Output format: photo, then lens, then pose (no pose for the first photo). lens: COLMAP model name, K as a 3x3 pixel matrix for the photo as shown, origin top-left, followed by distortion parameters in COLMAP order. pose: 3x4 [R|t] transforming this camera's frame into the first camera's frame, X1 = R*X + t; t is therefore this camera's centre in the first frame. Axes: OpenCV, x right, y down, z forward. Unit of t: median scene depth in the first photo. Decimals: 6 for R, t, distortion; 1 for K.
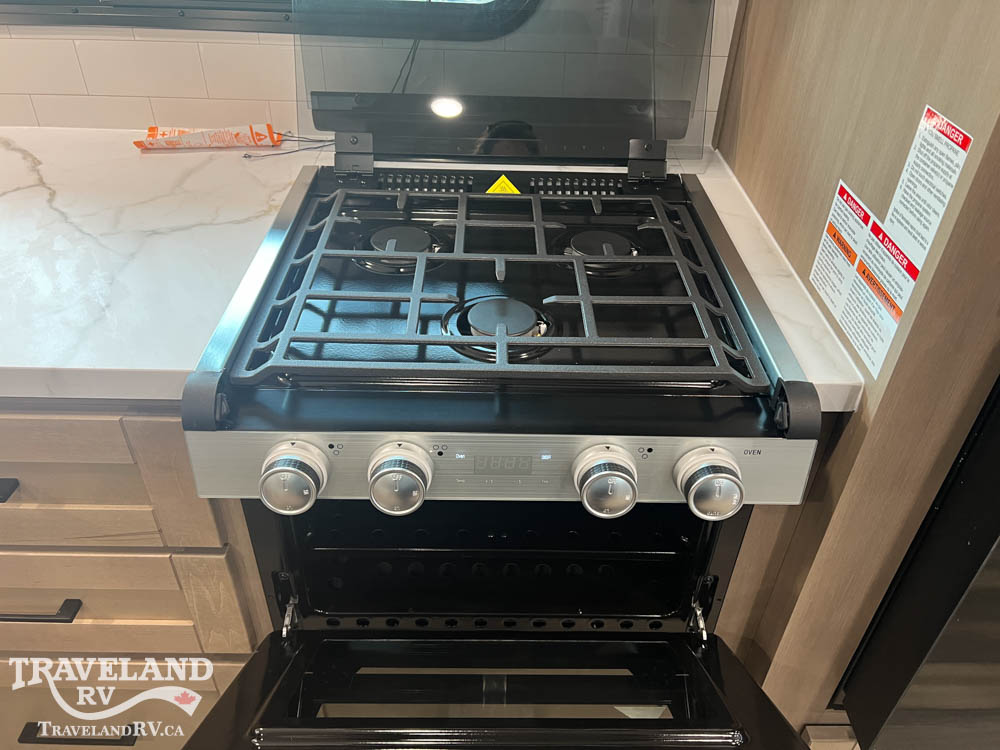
lens RADIAL K [[761.4, 0, 497.0], [0, 761.4, 374.4], [0, 0, 1]] dist [0.043808, -0.051166]
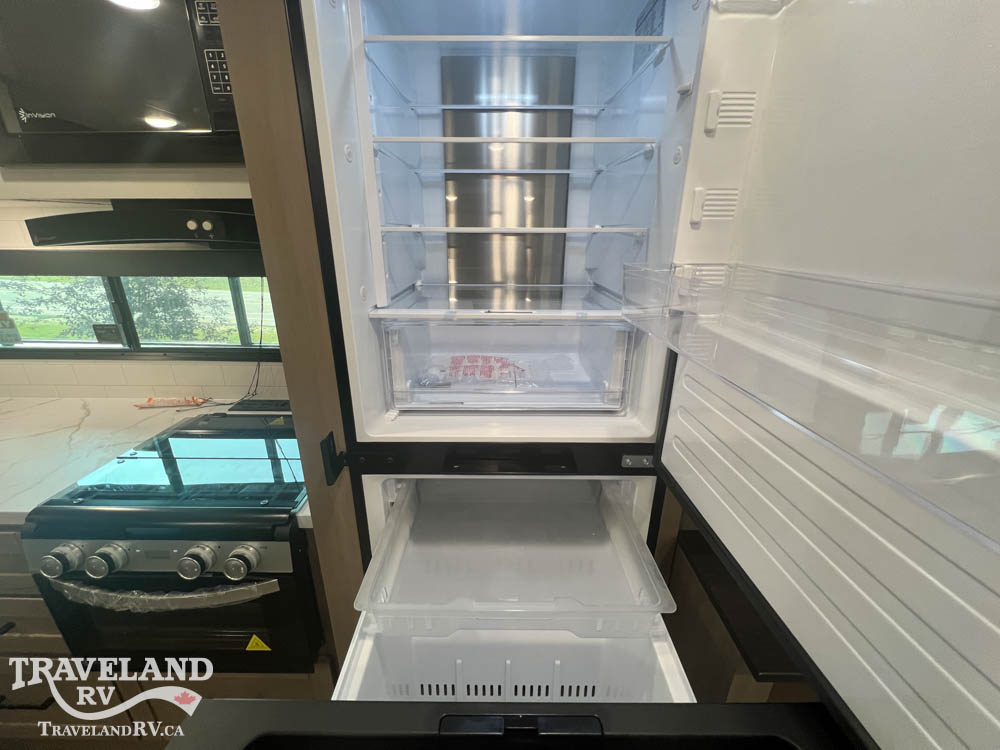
lens RADIAL K [[397.9, 0, 495.4], [0, 397.9, 359.5], [0, 0, 1]] dist [-0.002838, -0.000032]
pose [[0.999573, -0.019155, -0.022054, 0.894675], [0.010748, 0.943194, -0.332069, -0.021234], [0.027162, 0.331690, 0.942997, -0.231458]]
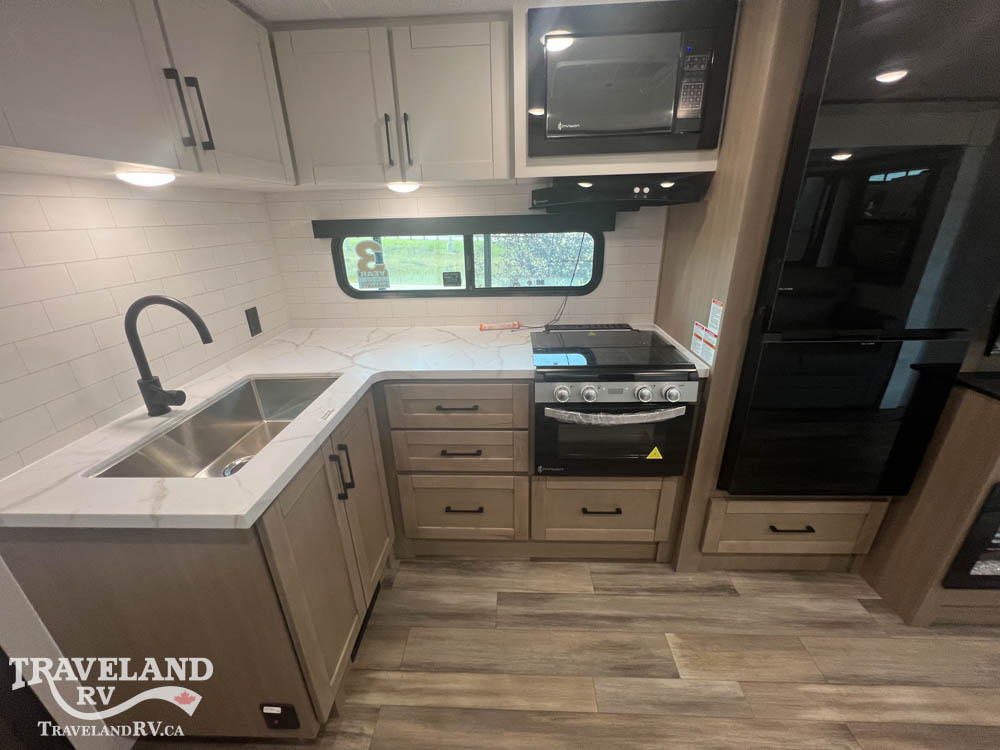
lens RADIAL K [[397.9, 0, 495.0], [0, 397.9, 373.2], [0, 0, 1]] dist [-0.002838, -0.000032]
pose [[0.997306, -0.032534, -0.065746, -0.391301], [0.014575, 0.966280, -0.257082, 0.453465], [0.071893, 0.255431, 0.964151, -0.840319]]
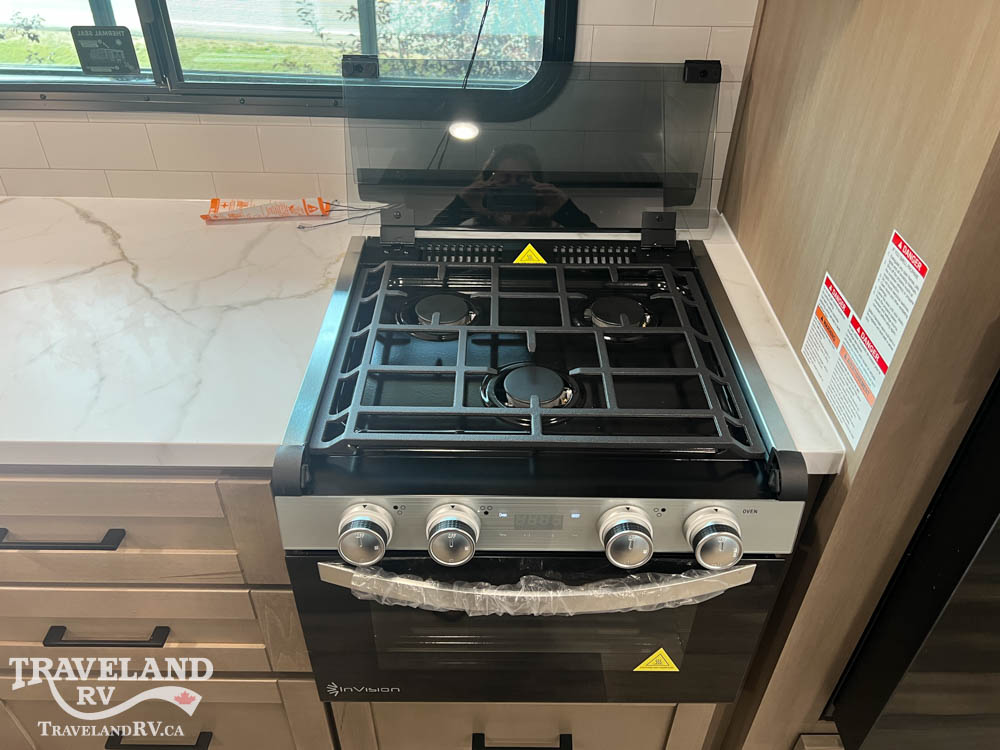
lens RADIAL K [[761.4, 0, 496.2], [0, 761.4, 376.0], [0, 0, 1]] dist [0.043808, -0.051166]
pose [[0.999922, -0.004428, -0.011681, -0.037574], [0.004573, 0.999912, 0.012476, -0.105345], [0.011625, -0.012528, 0.999854, -0.158278]]
